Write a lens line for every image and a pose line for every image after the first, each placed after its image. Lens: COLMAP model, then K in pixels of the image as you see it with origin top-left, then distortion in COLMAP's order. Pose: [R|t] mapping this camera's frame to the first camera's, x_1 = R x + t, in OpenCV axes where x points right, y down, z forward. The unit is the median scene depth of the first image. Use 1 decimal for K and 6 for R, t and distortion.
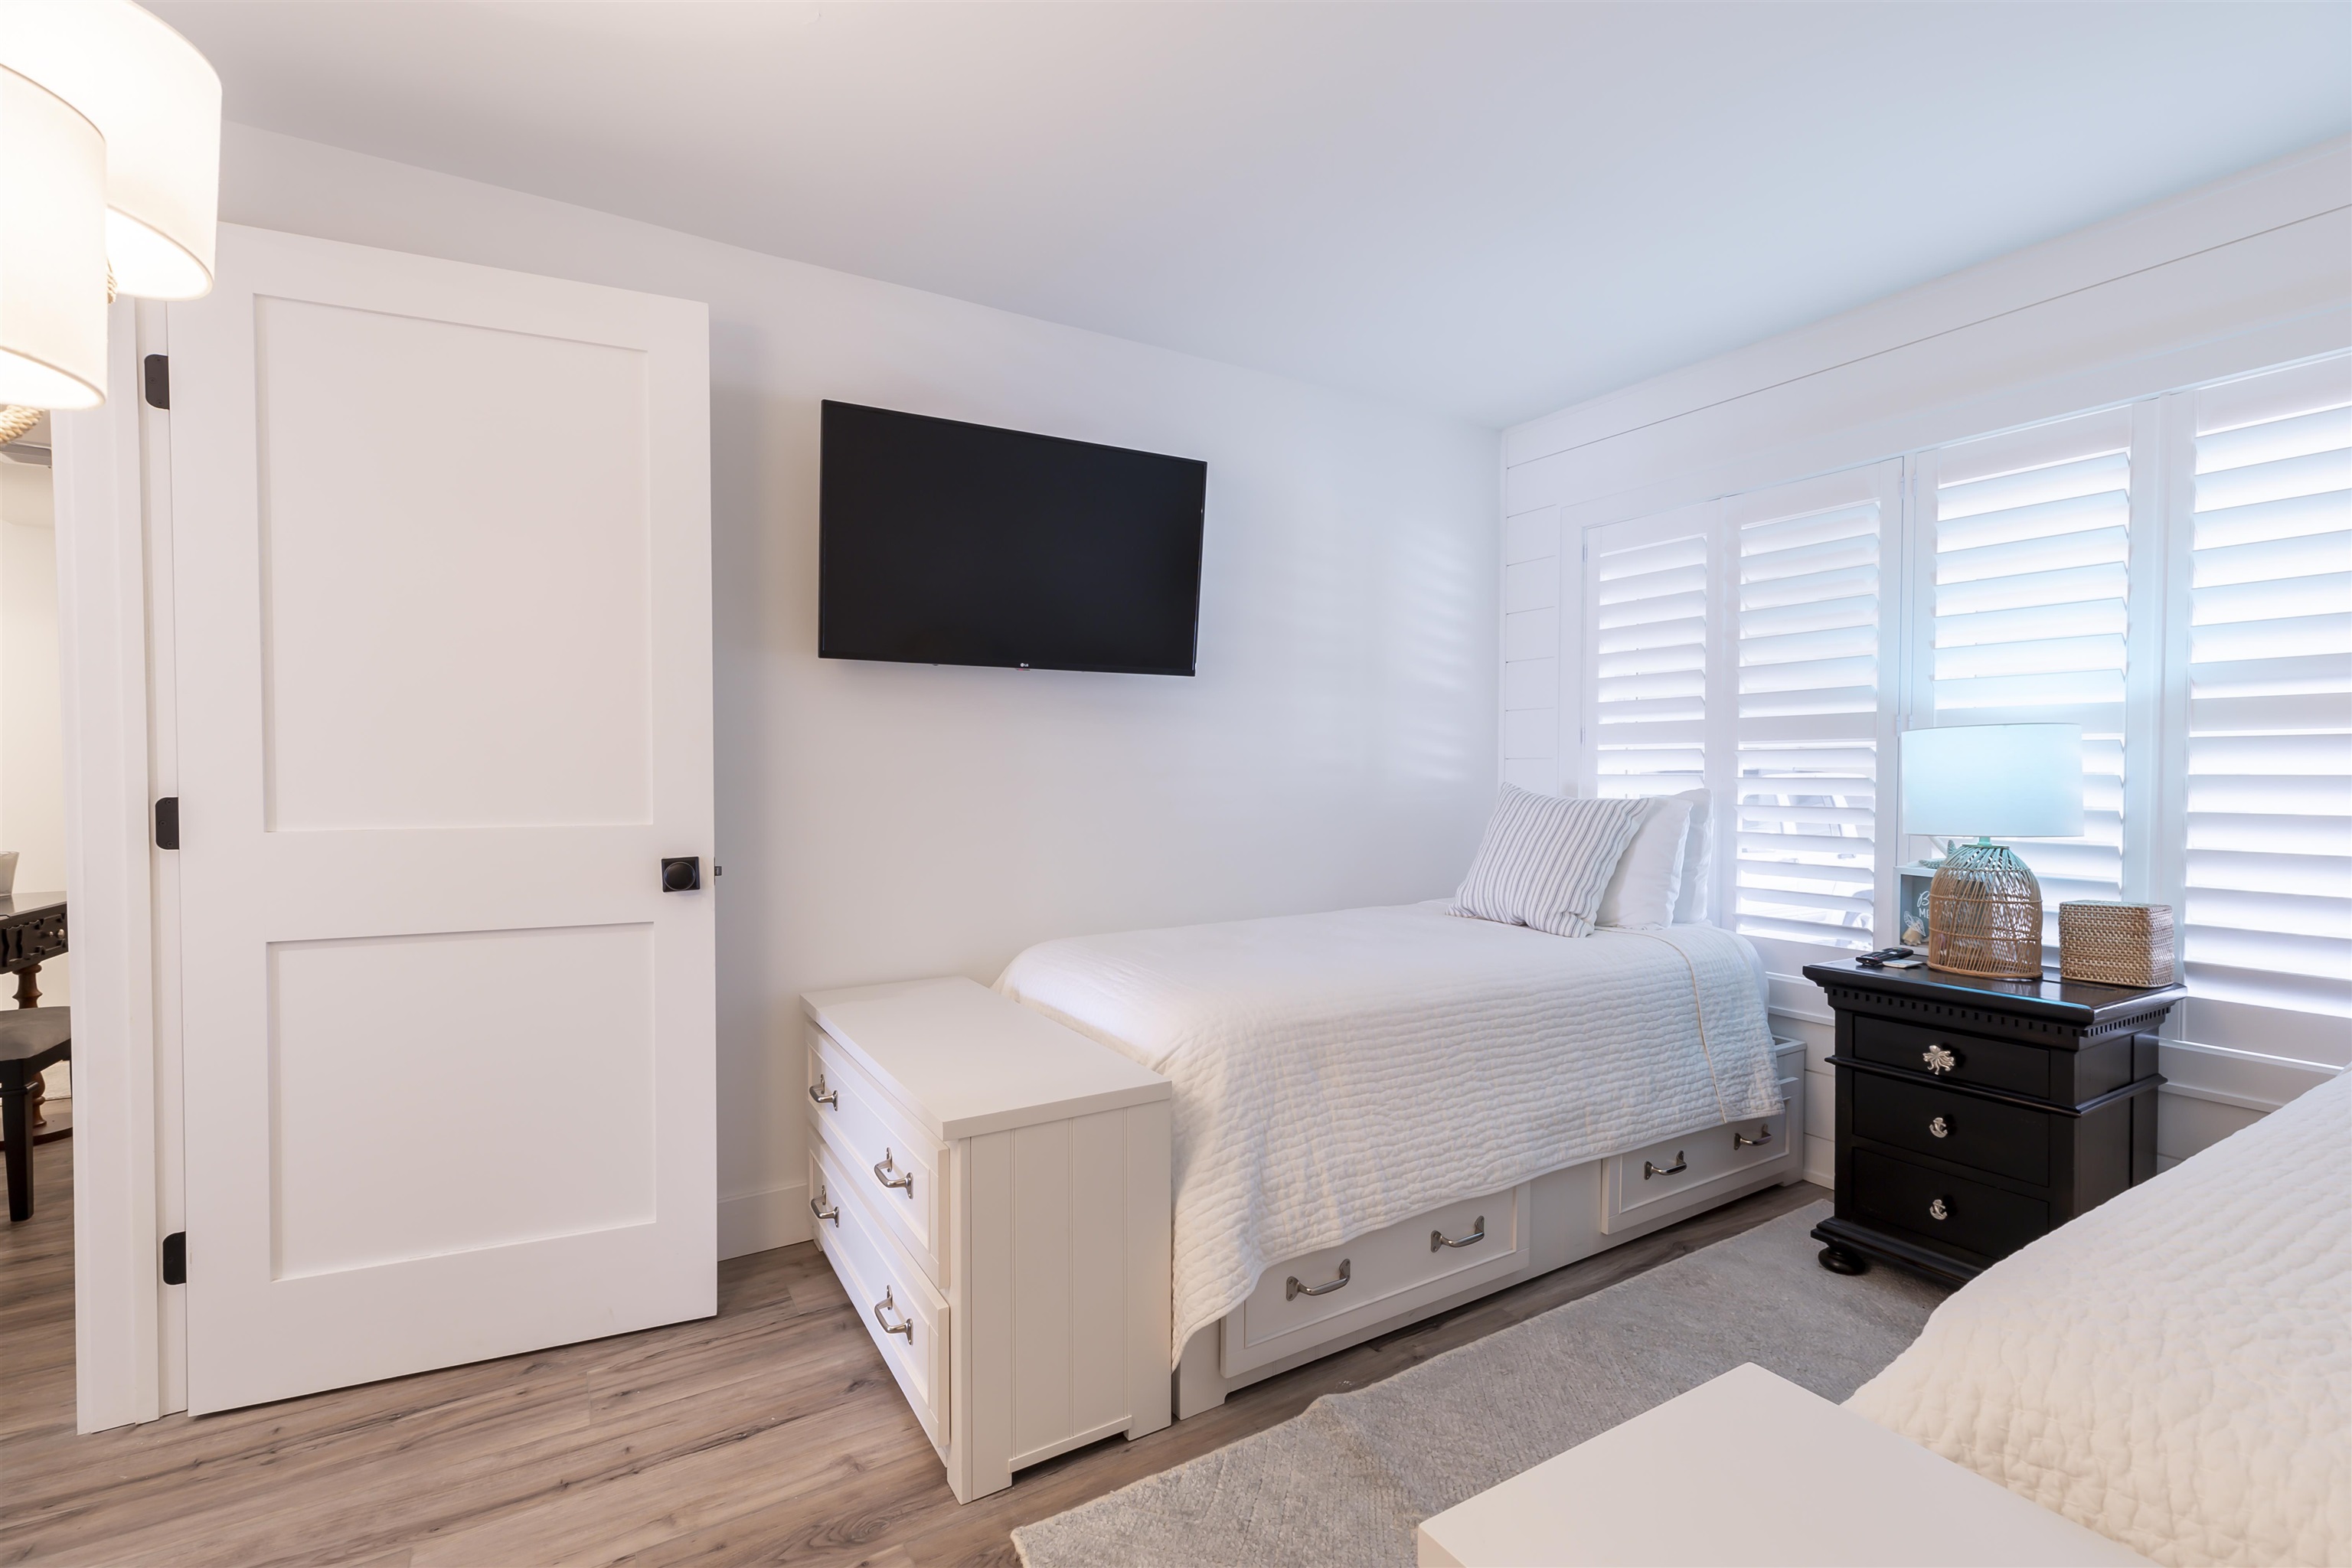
lens RADIAL K [[1052.5, 0, 1178.4], [0, 1052.5, 783.5], [0, 0, 1]] dist [0.006726, 0.000428]
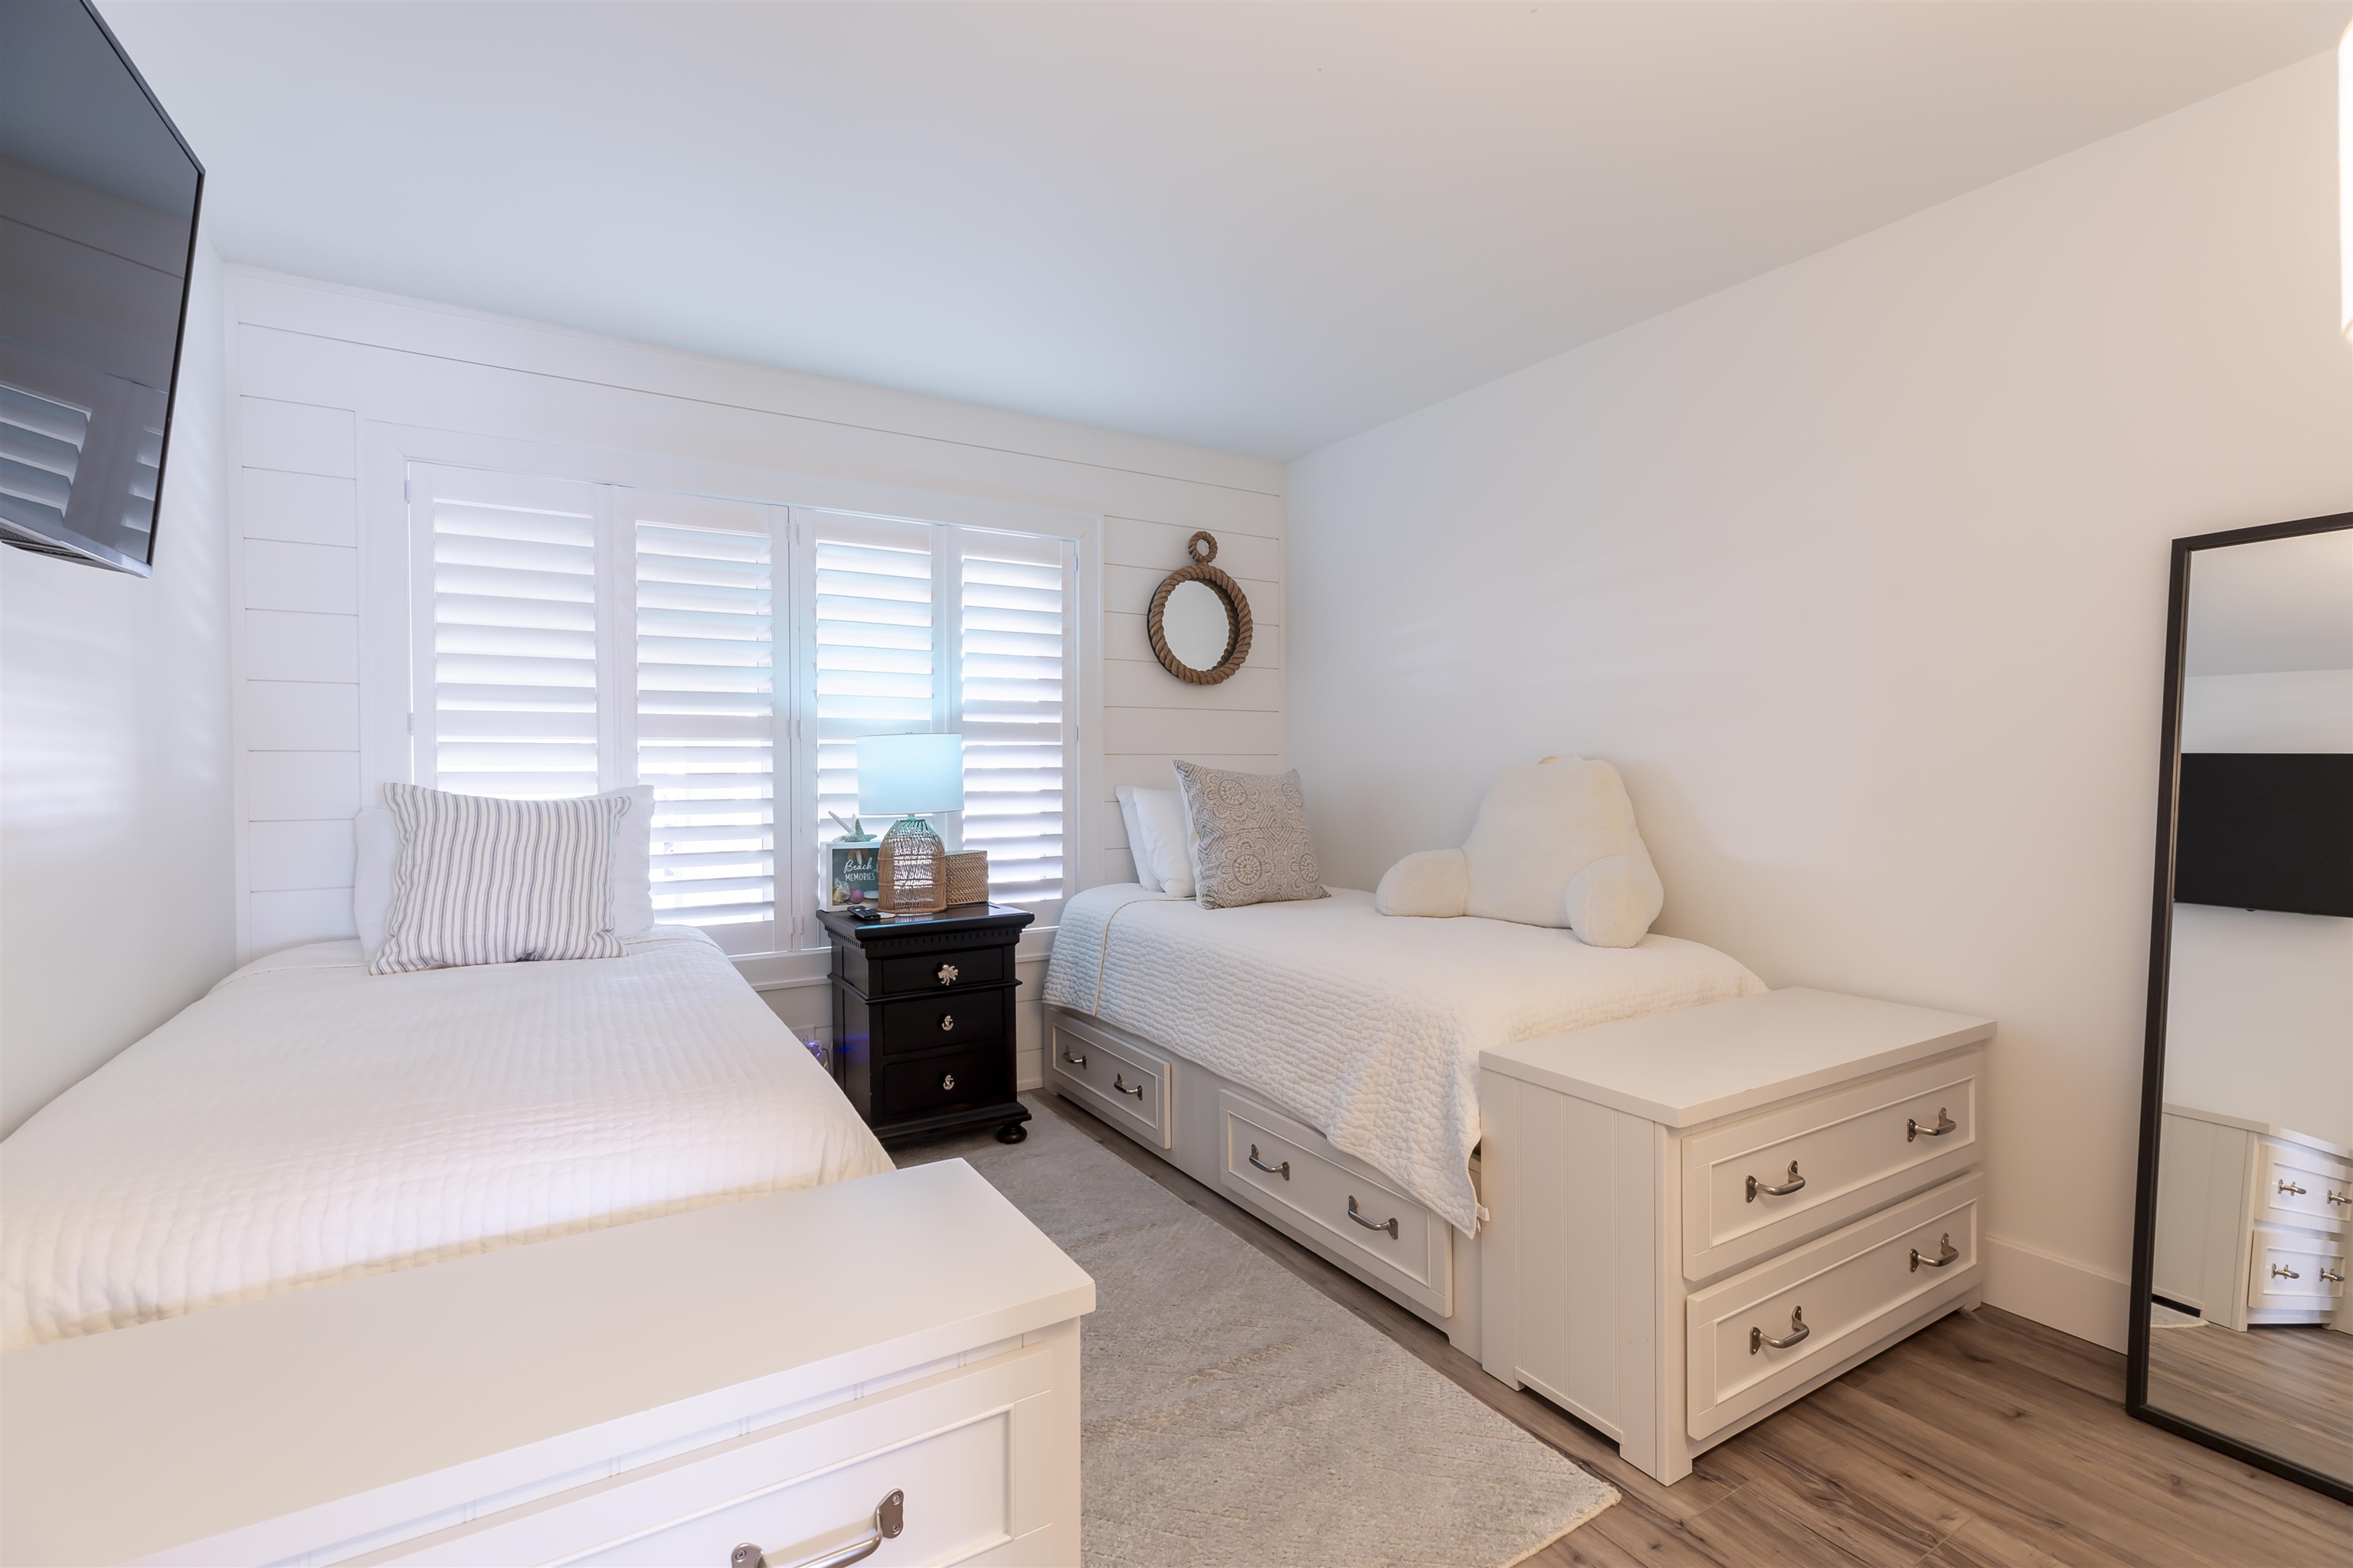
lens RADIAL K [[1065.2, 0, 1179.2], [0, 1065.2, 774.0], [0, 0, 1]] dist [0.005750, 0.000297]
pose [[-0.009830, -0.008995, 0.999911, -0.563038], [0.015027, 0.999845, 0.009142, -0.007840], [-0.999839, 0.015116, -0.009693, 0.586321]]
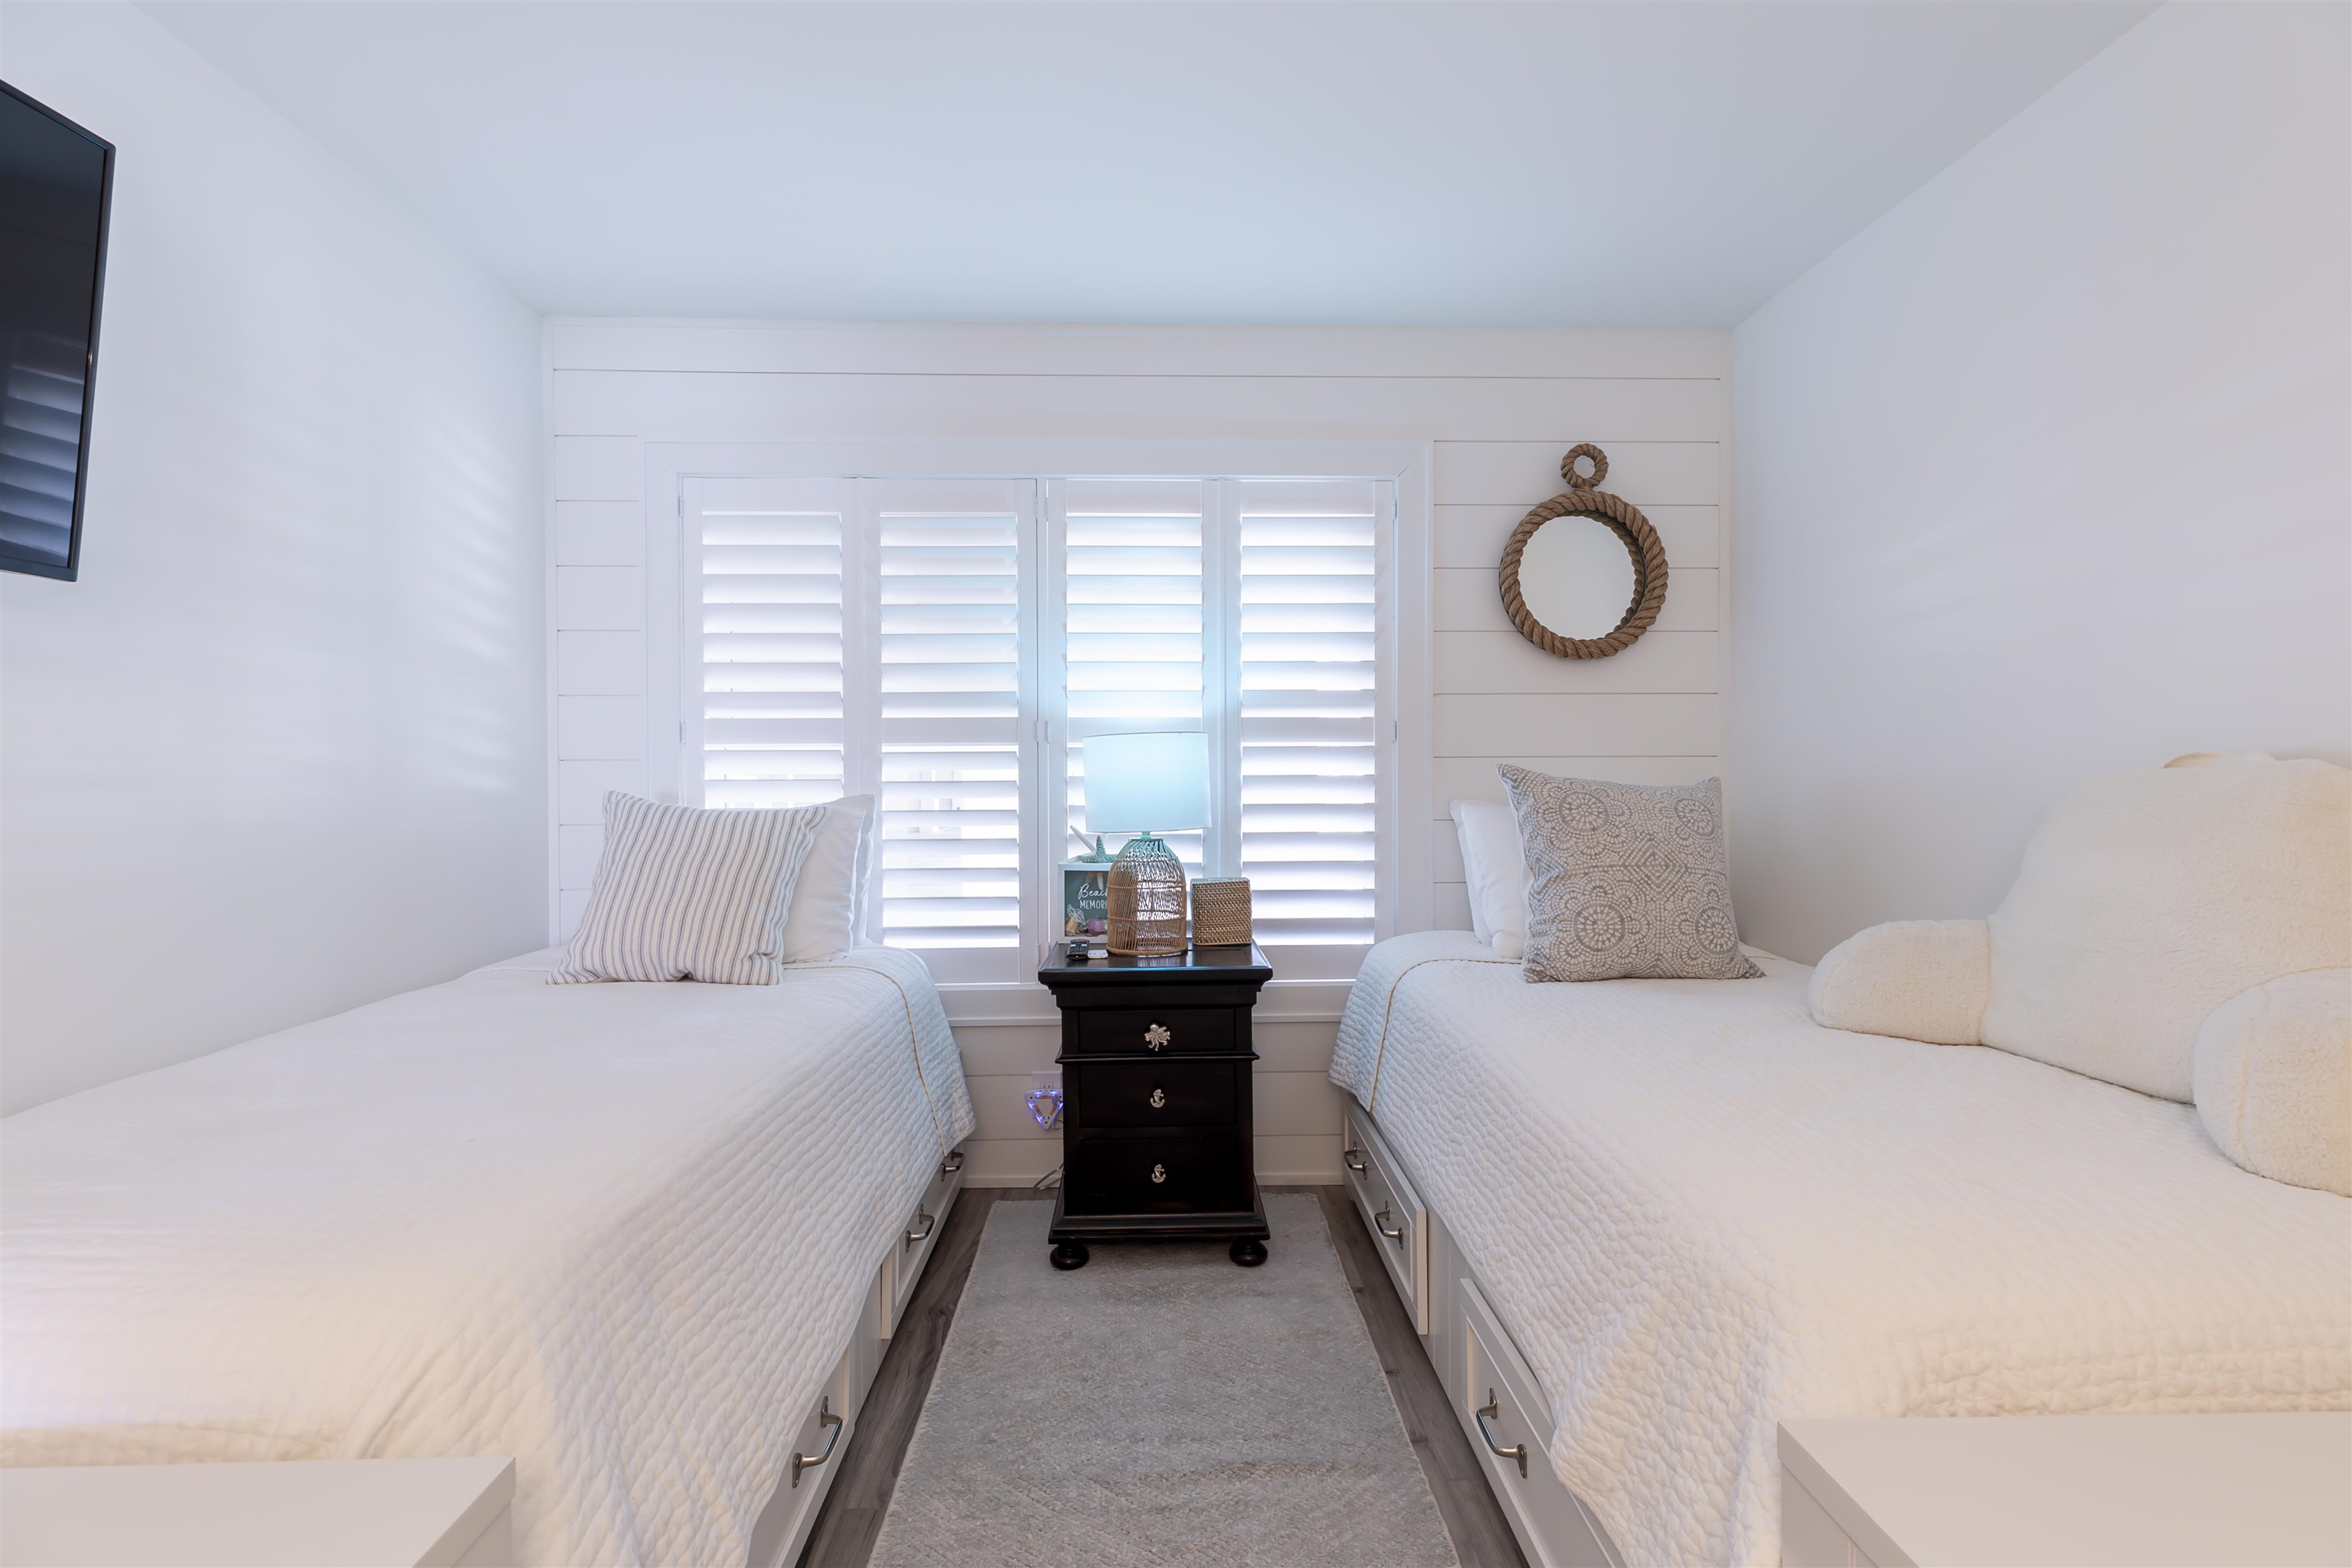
lens RADIAL K [[1059.3, 0, 1178.5], [0, 1059.3, 781.4], [0, 0, 1]] dist [0.008518, -0.000233]
pose [[0.491390, -0.009799, 0.870885, -0.185343], [0.015575, 0.999876, 0.002462, -0.004631], [-0.870800, 0.012354, 0.491482, 0.363731]]
